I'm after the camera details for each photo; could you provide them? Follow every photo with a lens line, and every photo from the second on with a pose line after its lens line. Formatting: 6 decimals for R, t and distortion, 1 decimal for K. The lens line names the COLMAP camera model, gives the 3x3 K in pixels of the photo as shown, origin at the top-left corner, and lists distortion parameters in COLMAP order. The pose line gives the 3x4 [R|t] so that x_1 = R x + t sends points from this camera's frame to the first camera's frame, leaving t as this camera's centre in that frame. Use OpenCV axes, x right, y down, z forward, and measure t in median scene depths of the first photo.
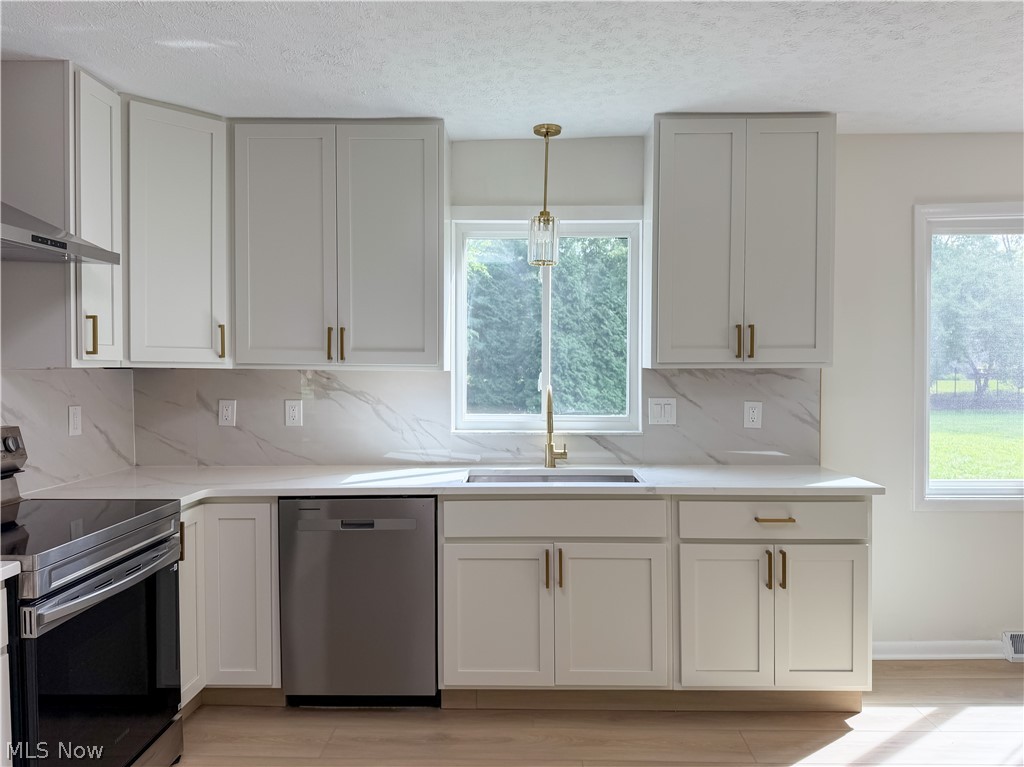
lens RADIAL K [[729.8, 0, 531.5], [0, 729.8, 378.9], [0, 0, 1]] dist [0.046026, -0.061048]
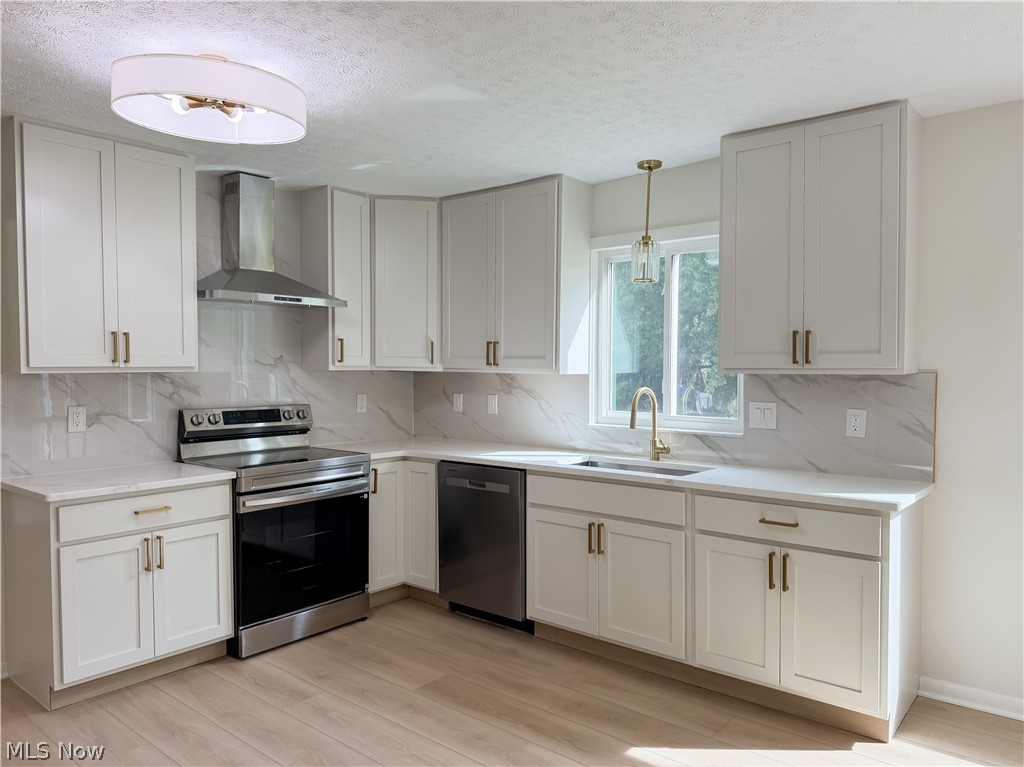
lens RADIAL K [[729.8, 0, 525.0], [0, 729.8, 381.4], [0, 0, 1]] dist [0.046026, -0.061048]
pose [[0.784660, 0.015392, -0.619735, 0.653865], [-0.015915, 0.999862, 0.004682, -0.003620], [0.619722, 0.006189, 0.784797, -0.020756]]
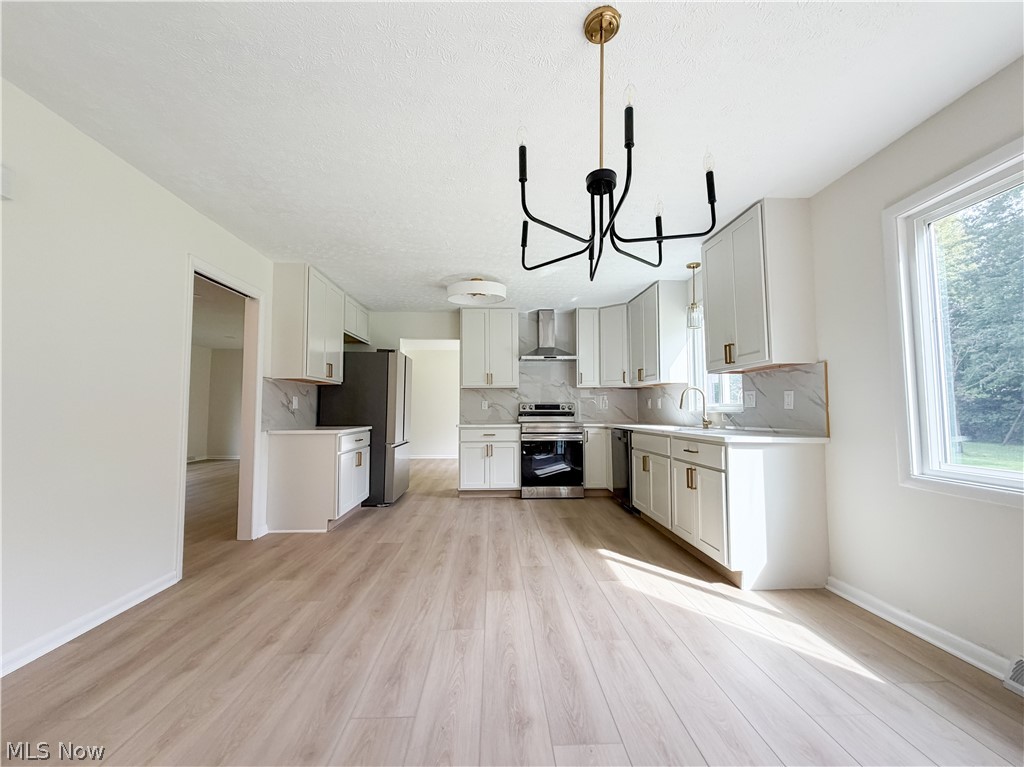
lens RADIAL K [[422.0, 0, 503.5], [0, 422.0, 378.3], [0, 0, 1]] dist [0.004618, -0.000621]
pose [[0.046752, -0.074302, -0.996139, 1.313807], [-0.021912, 0.996913, -0.075388, 0.096000], [0.998666, 0.025352, 0.044980, 0.459045]]
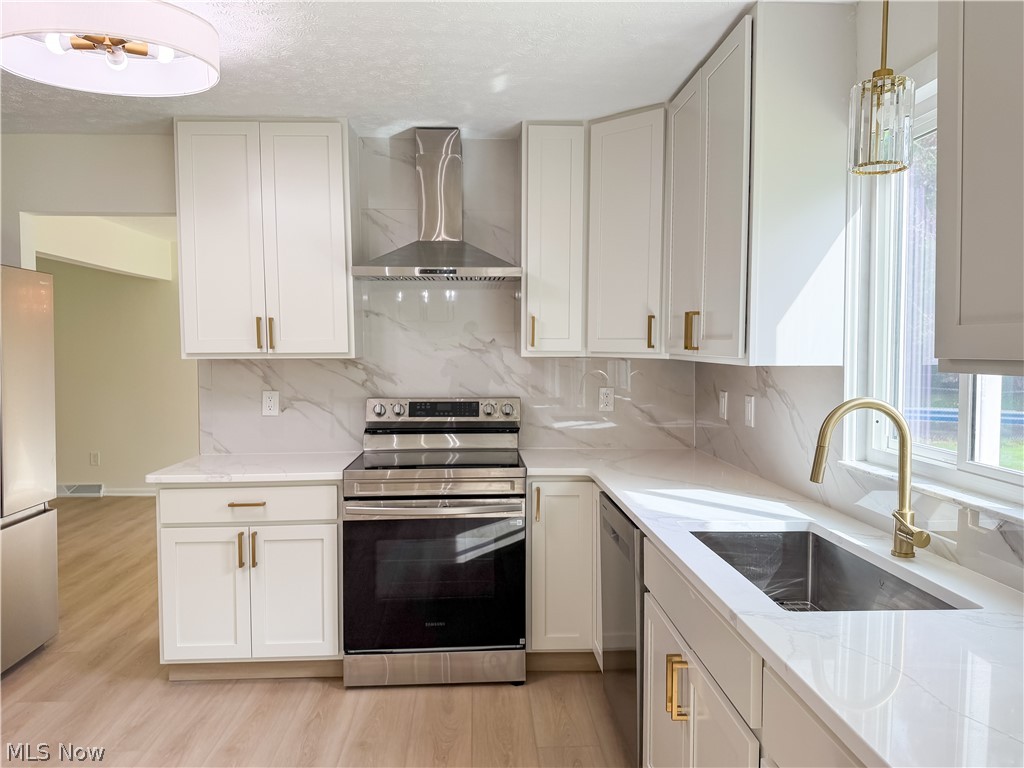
lens RADIAL K [[729.8, 0, 524.2], [0, 729.8, 379.9], [0, 0, 1]] dist [0.046026, -0.061048]
pose [[0.077668, 0.042601, -0.996069, 0.601899], [-0.020672, 0.998941, 0.041112, -0.023605], [0.996765, 0.017398, 0.078466, 0.785541]]
